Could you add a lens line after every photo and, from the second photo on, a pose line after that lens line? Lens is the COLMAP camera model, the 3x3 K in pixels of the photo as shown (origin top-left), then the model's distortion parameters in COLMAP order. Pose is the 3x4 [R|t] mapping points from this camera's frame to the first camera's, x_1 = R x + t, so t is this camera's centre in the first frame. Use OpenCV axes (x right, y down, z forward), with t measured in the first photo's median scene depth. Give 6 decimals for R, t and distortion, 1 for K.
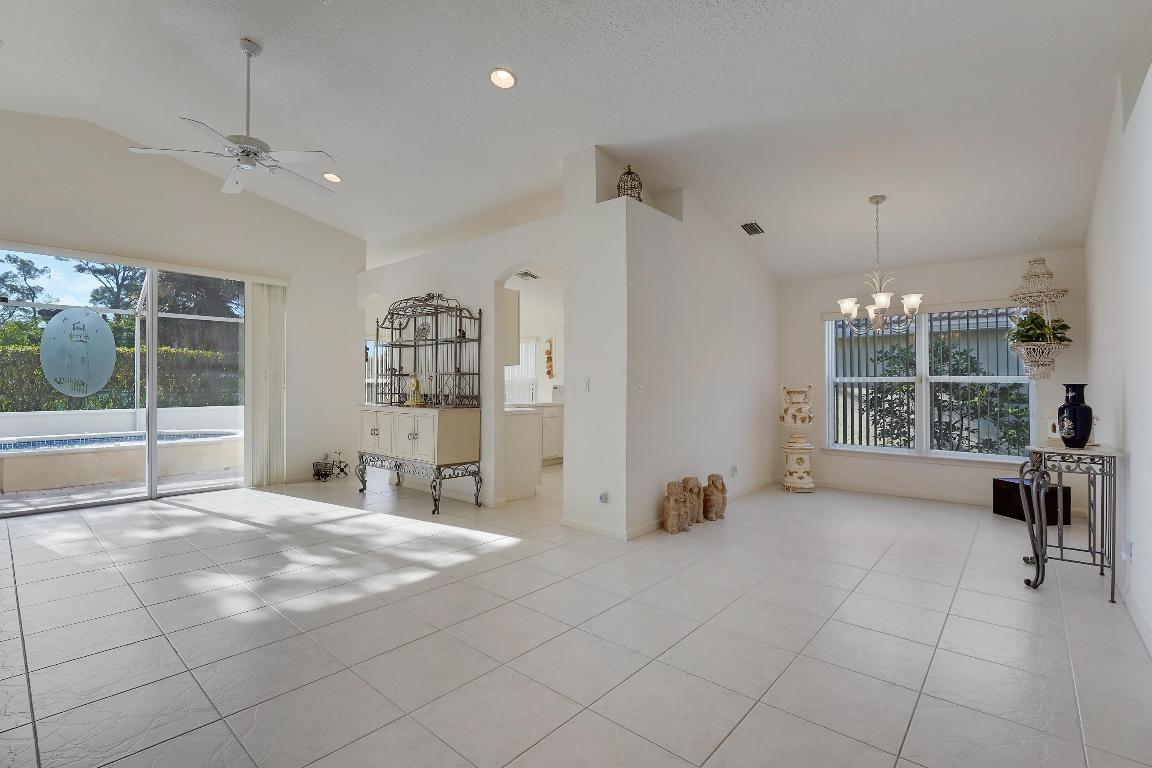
lens RADIAL K [[520.2, 0, 551.7], [0, 520.2, 383.2], [0, 0, 1]] dist [-0.002750, -0.000046]
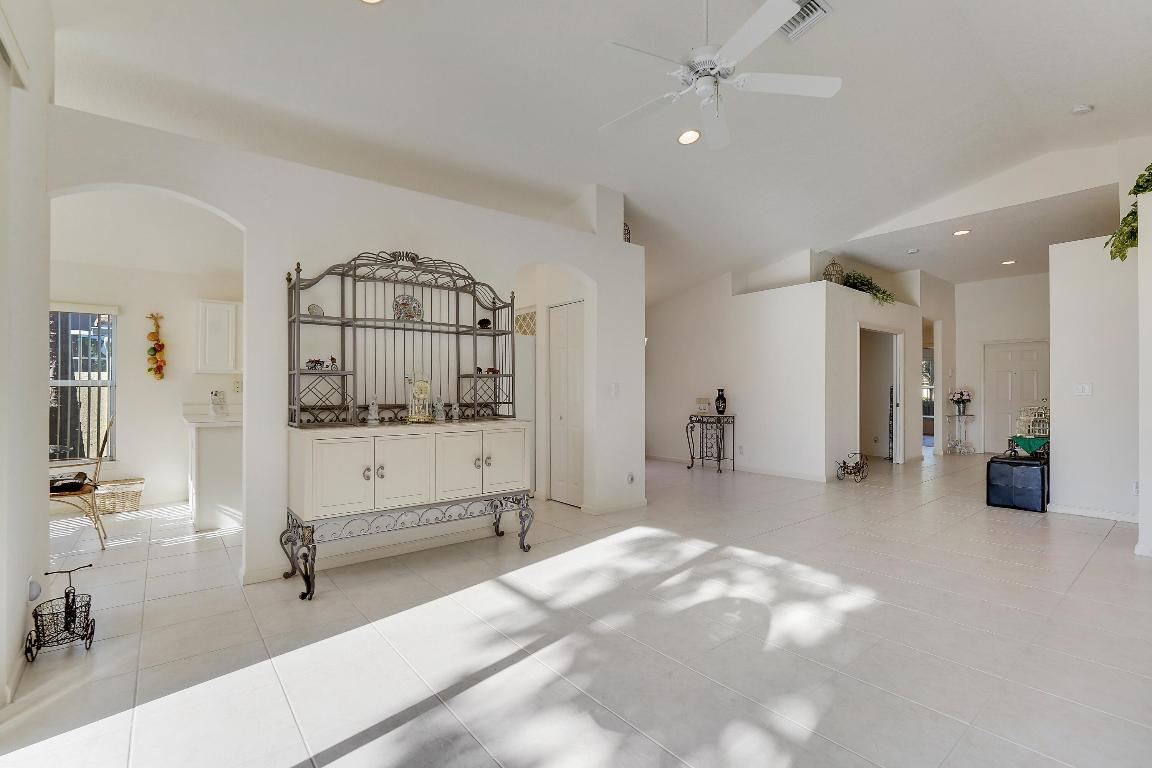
lens RADIAL K [[520.2, 0, 577.7], [0, 520.2, 387.2], [0, 0, 1]] dist [-0.002750, -0.000046]
pose [[0.154021, 0.004107, 0.988059, -1.086089], [-0.002247, 0.999990, -0.003806, 0.002614], [-0.988065, -0.001634, 0.154029, 0.869475]]
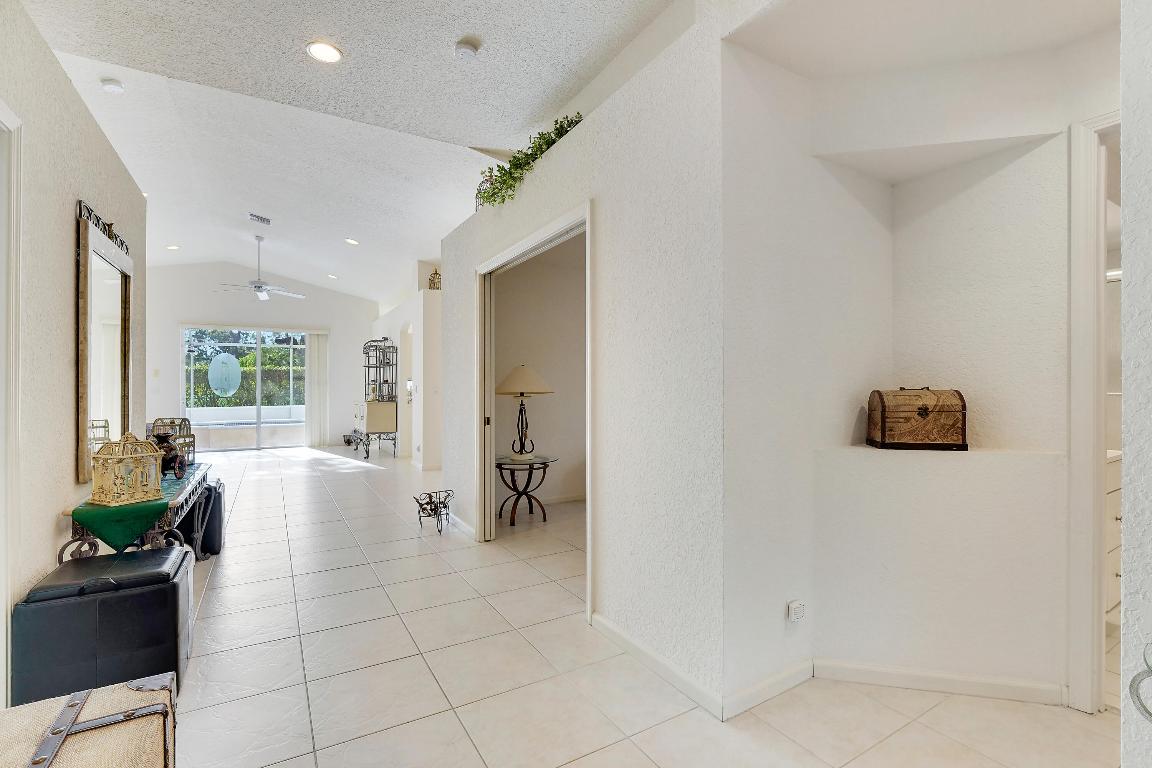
lens RADIAL K [[520.2, 0, 580.5], [0, 520.2, 384.8], [0, 0, 1]] dist [-0.002750, -0.000046]
pose [[0.953188, -0.020022, -0.301716, 1.126493], [0.022933, 0.999718, 0.006108, -0.009821], [0.301509, -0.012741, 0.953378, -0.571724]]
